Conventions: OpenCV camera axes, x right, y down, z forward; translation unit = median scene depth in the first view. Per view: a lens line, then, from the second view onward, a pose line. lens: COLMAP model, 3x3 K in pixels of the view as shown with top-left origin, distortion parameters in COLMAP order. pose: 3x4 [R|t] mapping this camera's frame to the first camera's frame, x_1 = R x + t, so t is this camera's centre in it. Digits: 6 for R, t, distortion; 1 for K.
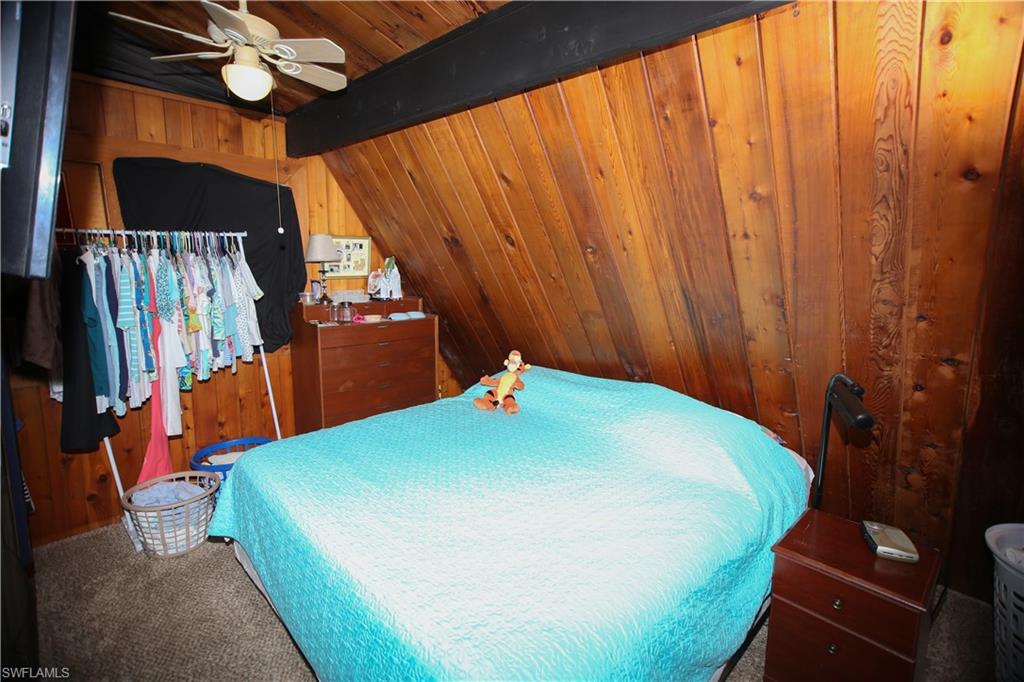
lens RADIAL K [[494.0, 0, 515.0], [0, 494.0, 343.5], [0, 0, 1]] dist [0.015031, 0.000929]
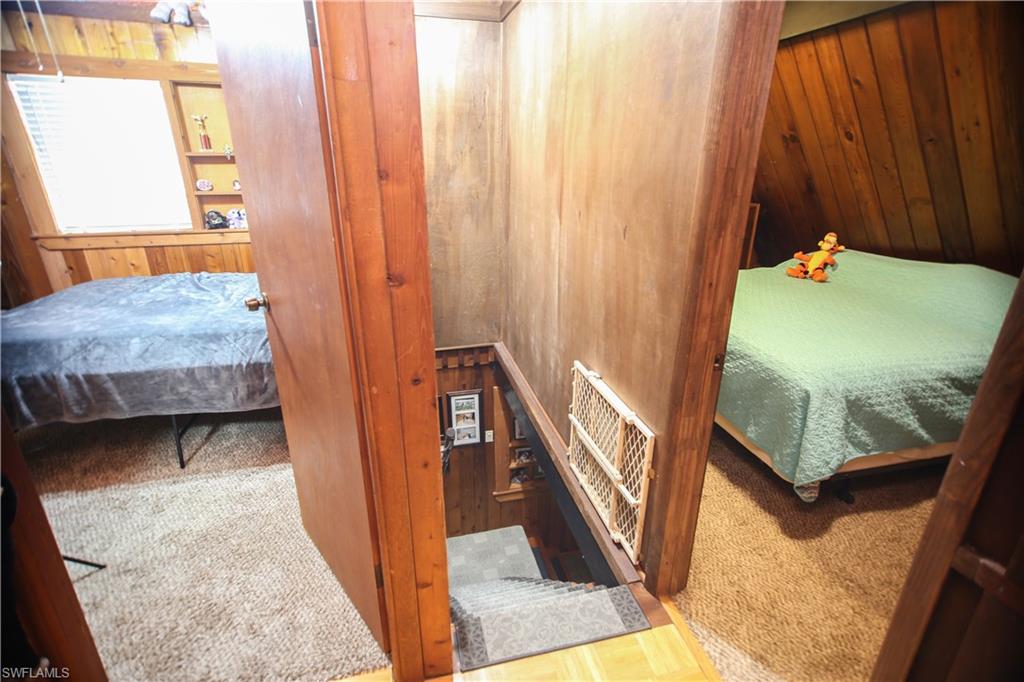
lens RADIAL K [[494.0, 0, 515.0], [0, 494.0, 343.5], [0, 0, 1]] dist [0.015031, 0.000929]
pose [[0.859318, 0.169433, -0.482561, -0.033042], [-0.079455, 0.976301, 0.201303, 0.095766], [0.505232, -0.134641, 0.852415, -0.466051]]
